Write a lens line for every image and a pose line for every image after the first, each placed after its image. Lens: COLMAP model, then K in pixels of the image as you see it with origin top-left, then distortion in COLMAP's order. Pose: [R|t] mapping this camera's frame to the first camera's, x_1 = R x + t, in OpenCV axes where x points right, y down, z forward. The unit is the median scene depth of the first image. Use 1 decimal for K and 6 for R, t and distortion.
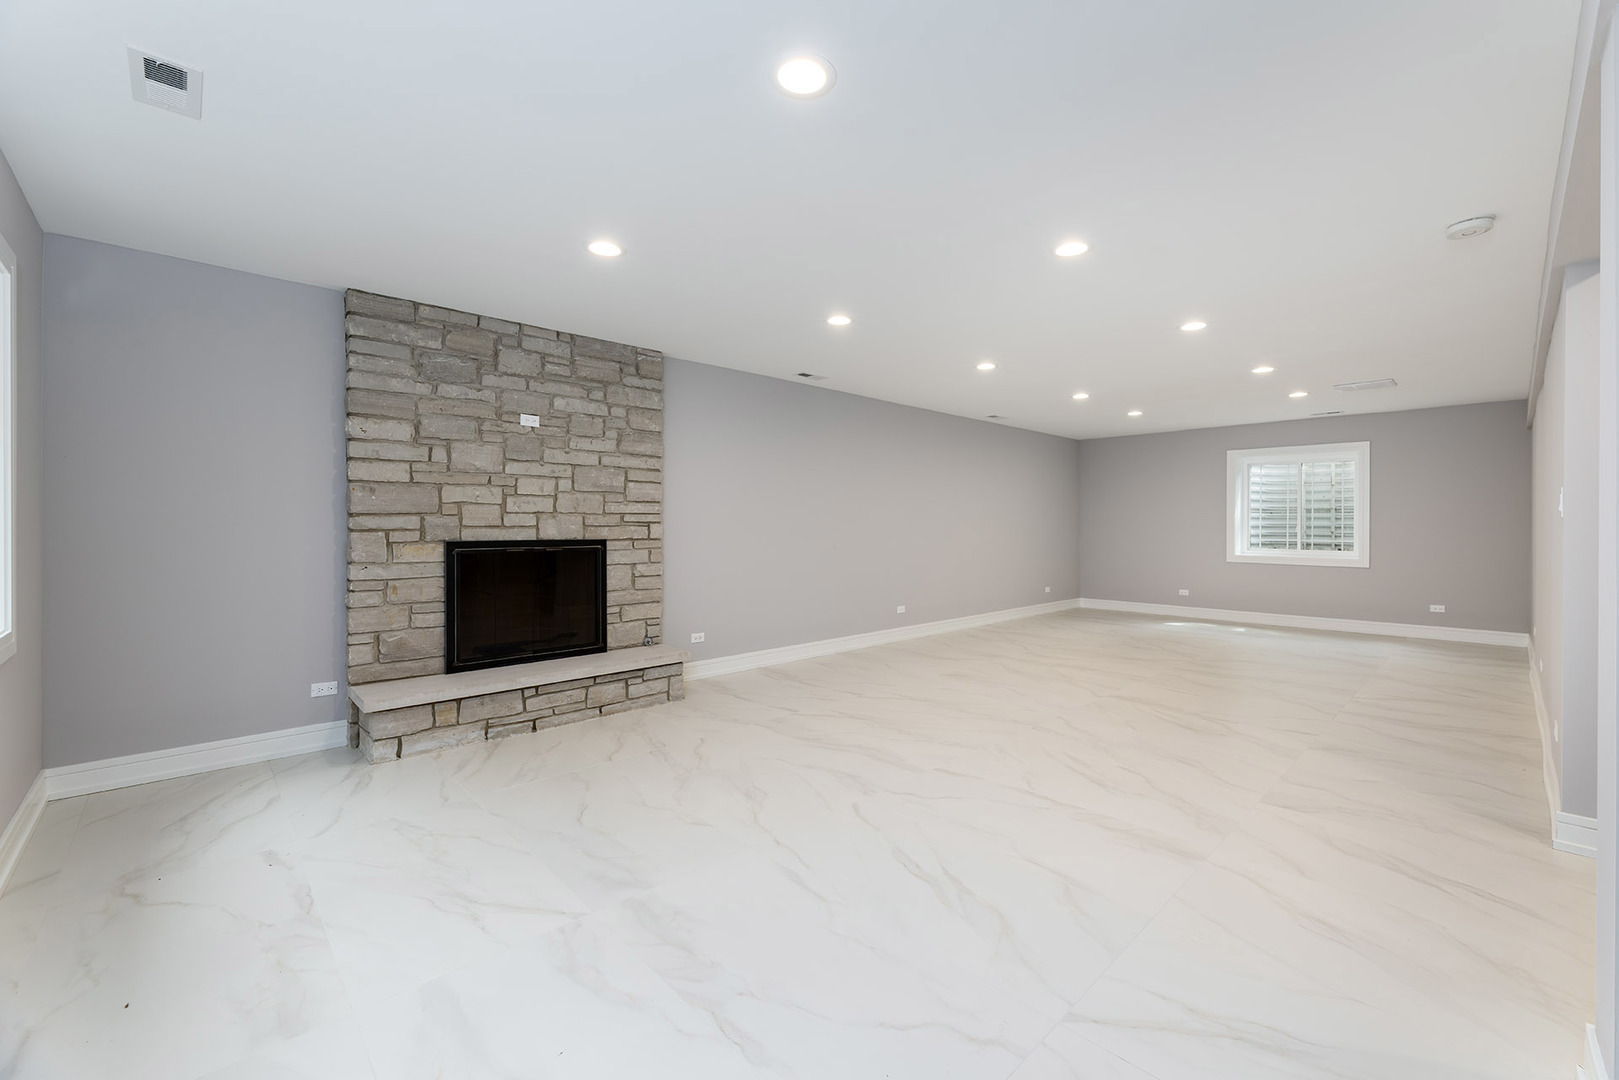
lens RADIAL K [[658.9, 0, 823.6], [0, 658.9, 527.2], [0, 0, 1]] dist [-0.001102, -0.000122]
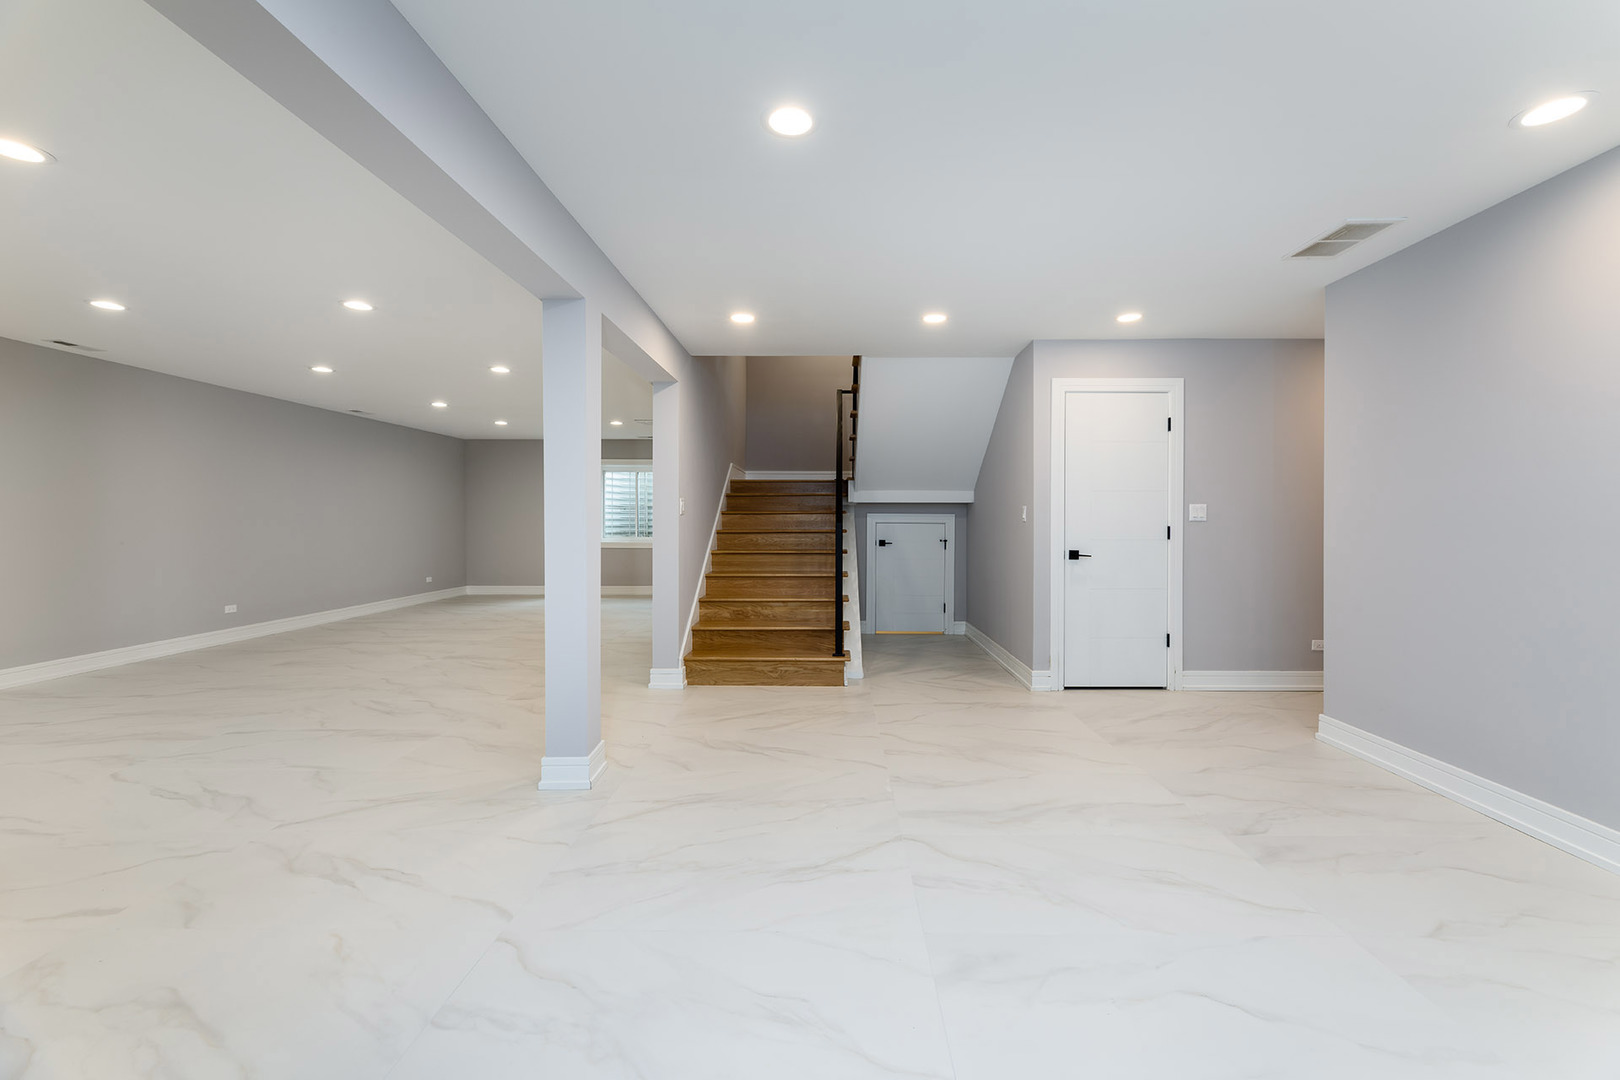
lens RADIAL K [[659.3, 0, 823.3], [0, 659.3, 529.3], [0, 0, 1]] dist [-0.001102, -0.000122]
pose [[0.700037, -0.012759, 0.713993, 0.062719], [0.002918, 0.999883, 0.015007, 0.000288], [-0.714101, -0.008422, 0.699992, -0.396764]]
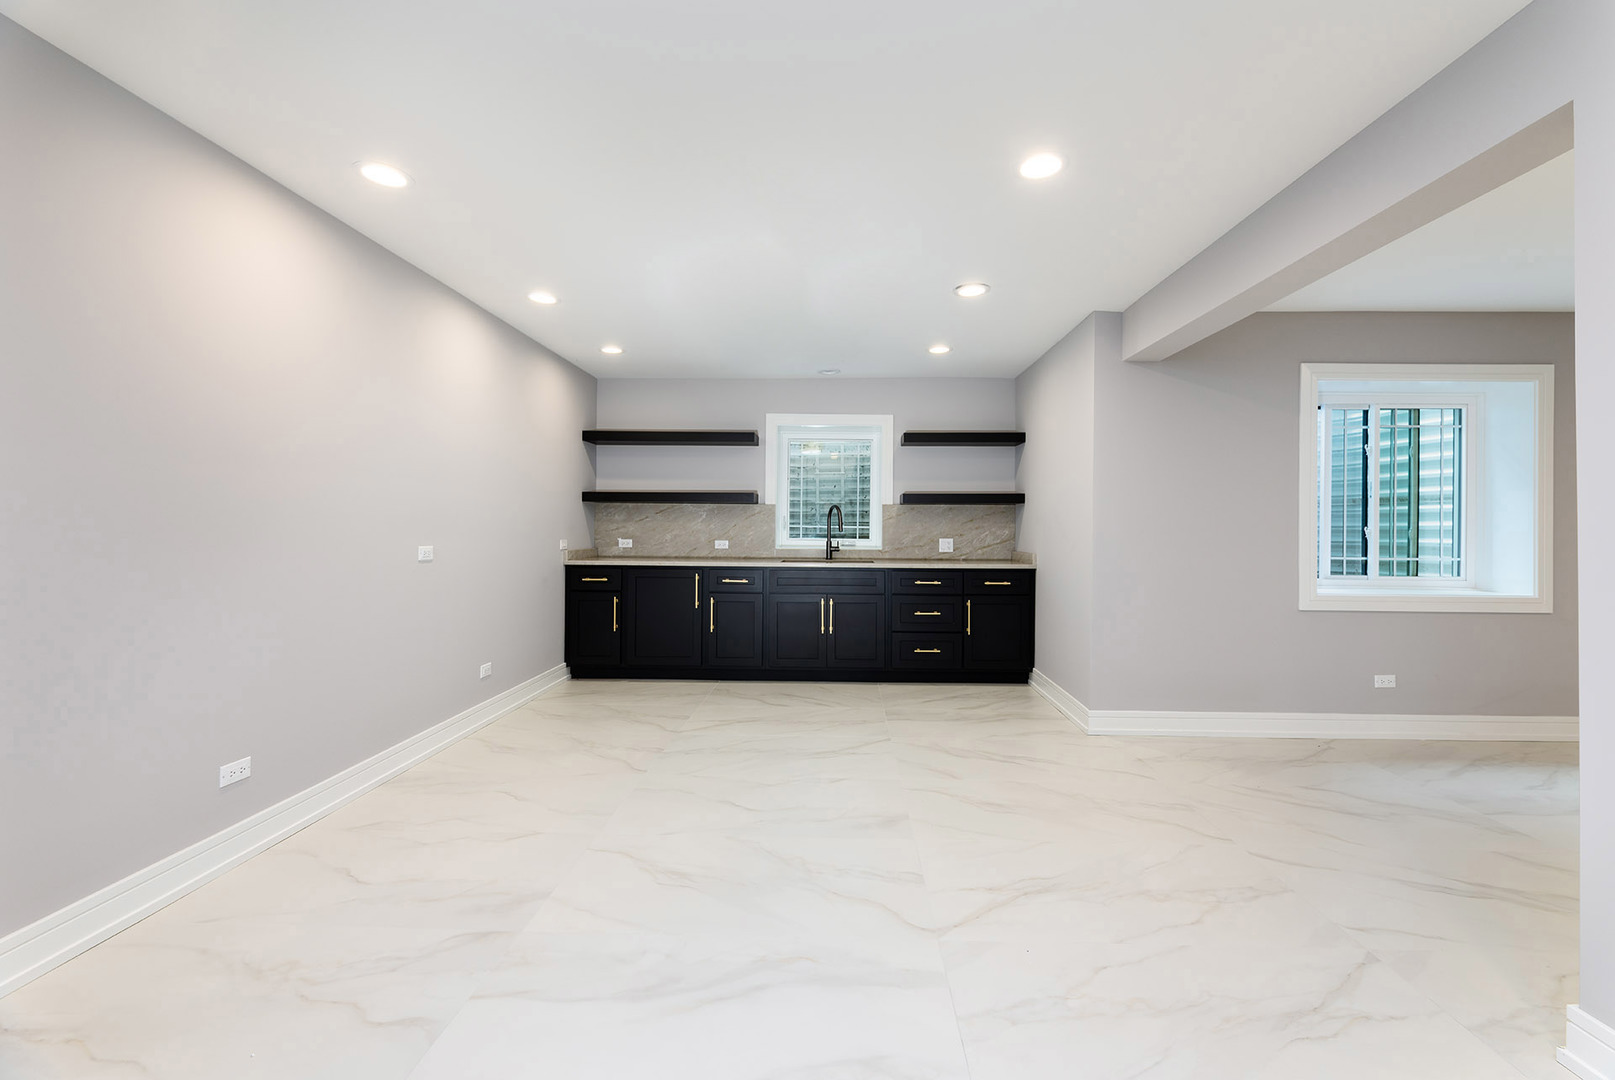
lens RADIAL K [[657.3, 0, 814.2], [0, 657.3, 532.9], [0, 0, 1]] dist [-0.001102, -0.000122]
pose [[-0.715307, -0.000026, -0.698811, 0.884134], [-0.009984, 0.999898, 0.010183, 0.000855], [0.698739, 0.014261, -0.715234, 0.207104]]
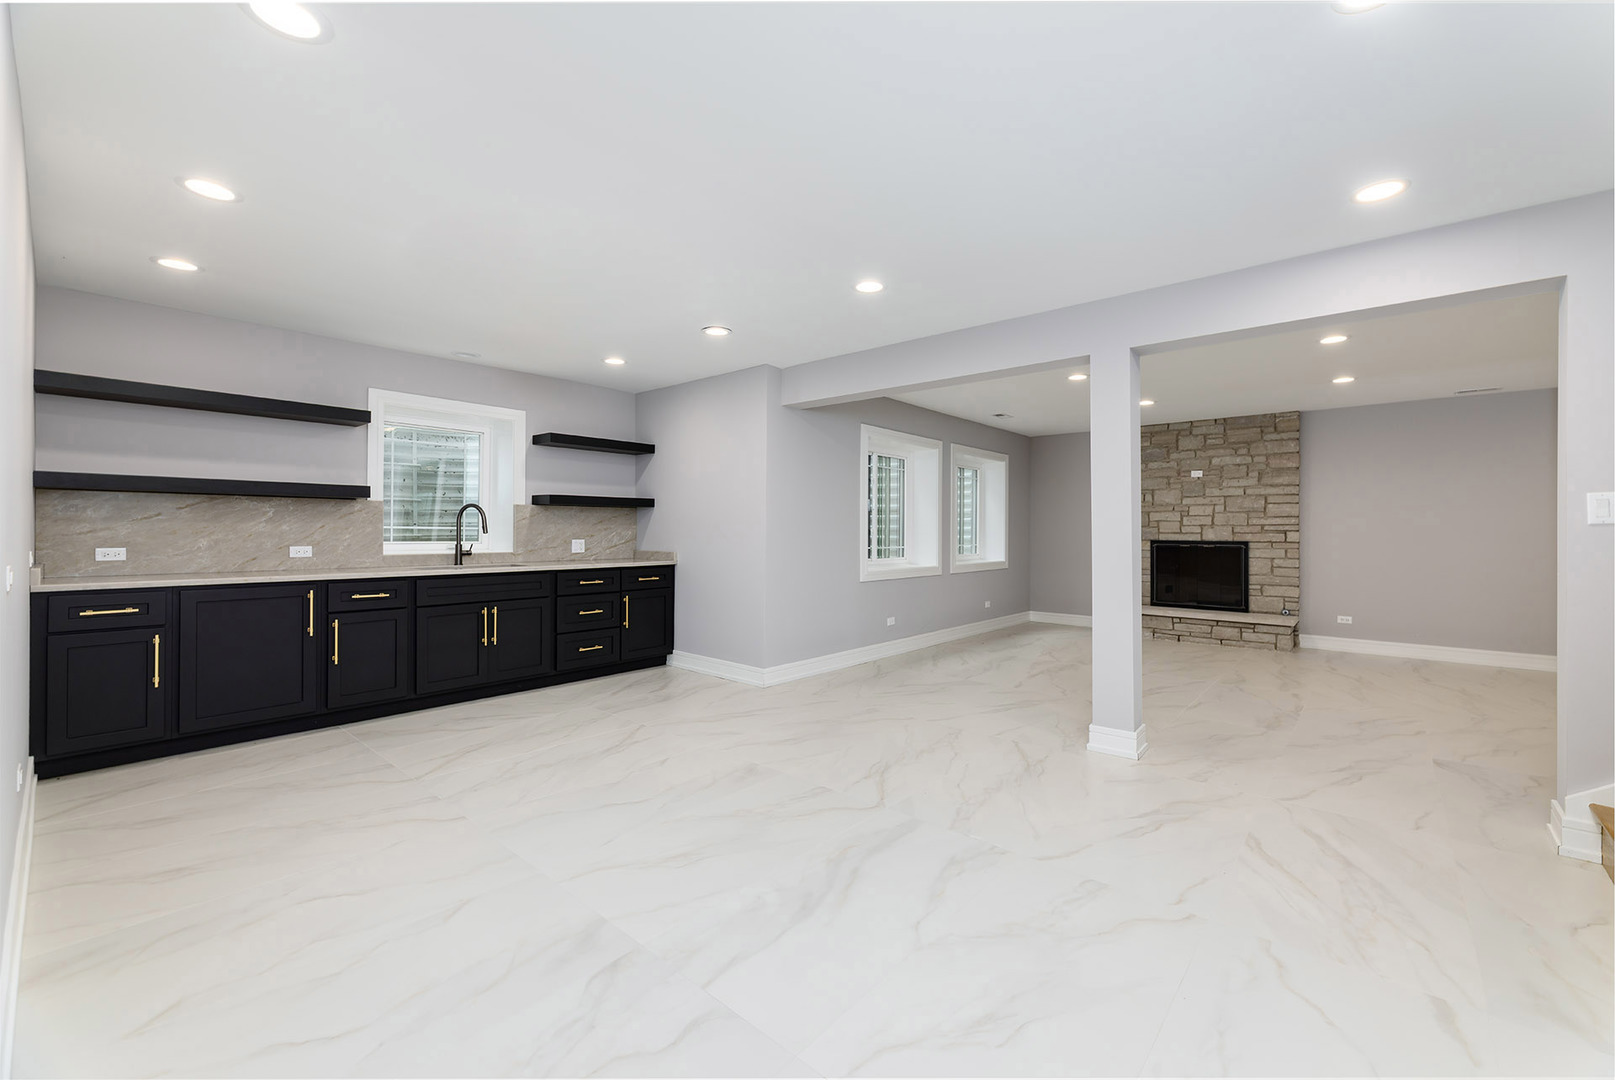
lens RADIAL K [[657.3, 0, 819.3], [0, 657.3, 531.2], [0, 0, 1]] dist [-0.001102, -0.000122]
pose [[0.090684, -0.000891, -0.995879, 1.158260], [-0.007387, 0.999971, -0.001567, 0.003954], [0.995852, 0.007499, 0.090675, -0.170212]]
